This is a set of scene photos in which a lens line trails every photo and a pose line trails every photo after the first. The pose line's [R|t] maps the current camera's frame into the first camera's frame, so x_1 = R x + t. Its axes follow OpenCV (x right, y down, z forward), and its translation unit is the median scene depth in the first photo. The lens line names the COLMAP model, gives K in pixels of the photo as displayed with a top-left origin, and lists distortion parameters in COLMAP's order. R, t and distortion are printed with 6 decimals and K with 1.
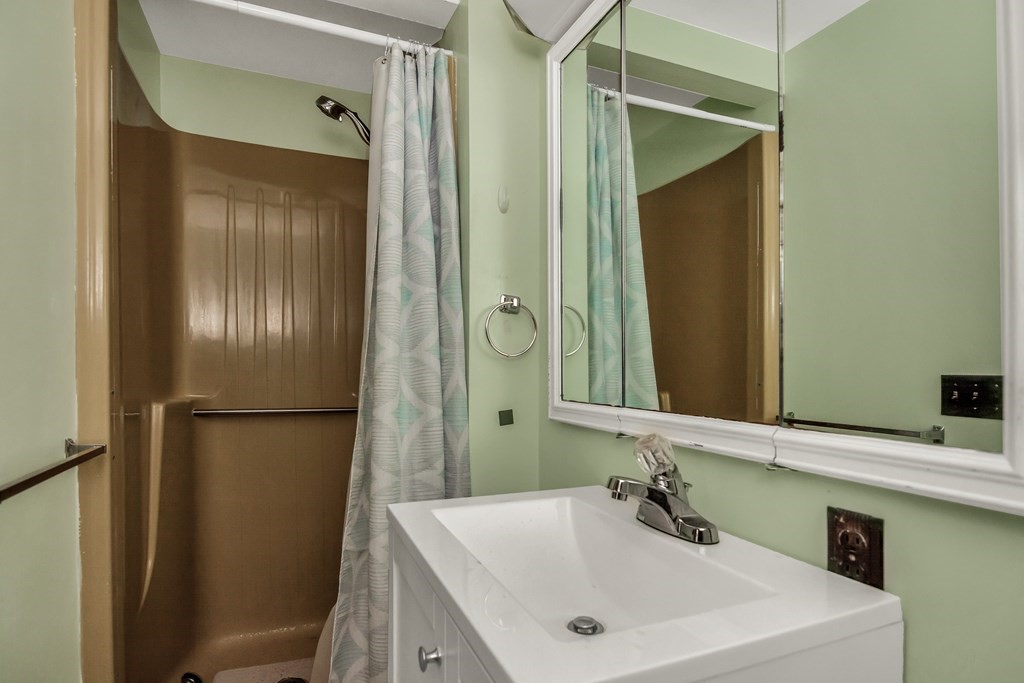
lens RADIAL K [[510.9, 0, 493.2], [0, 510.9, 362.7], [0, 0, 1]] dist [-0.006555, -0.010847]
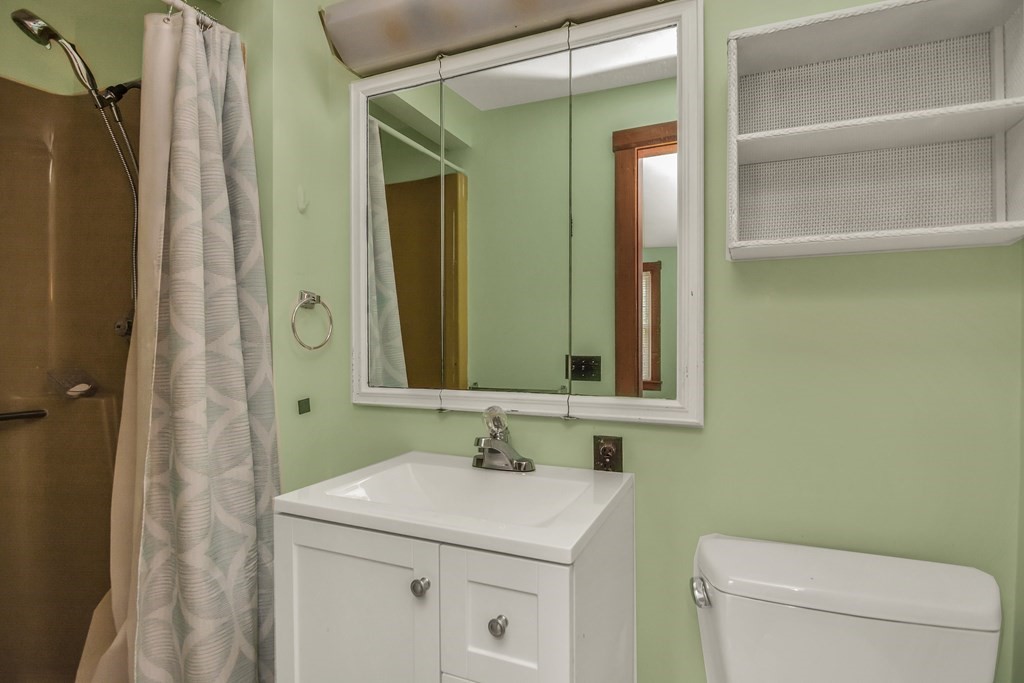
lens RADIAL K [[510.9, 0, 511.8], [0, 510.9, 338.0], [0, 0, 1]] dist [-0.006555, -0.010847]
pose [[0.716958, -0.003652, 0.697107, -0.420295], [-0.000254, 0.999985, 0.005500, -0.041506], [-0.697116, -0.004120, 0.716946, -0.063414]]
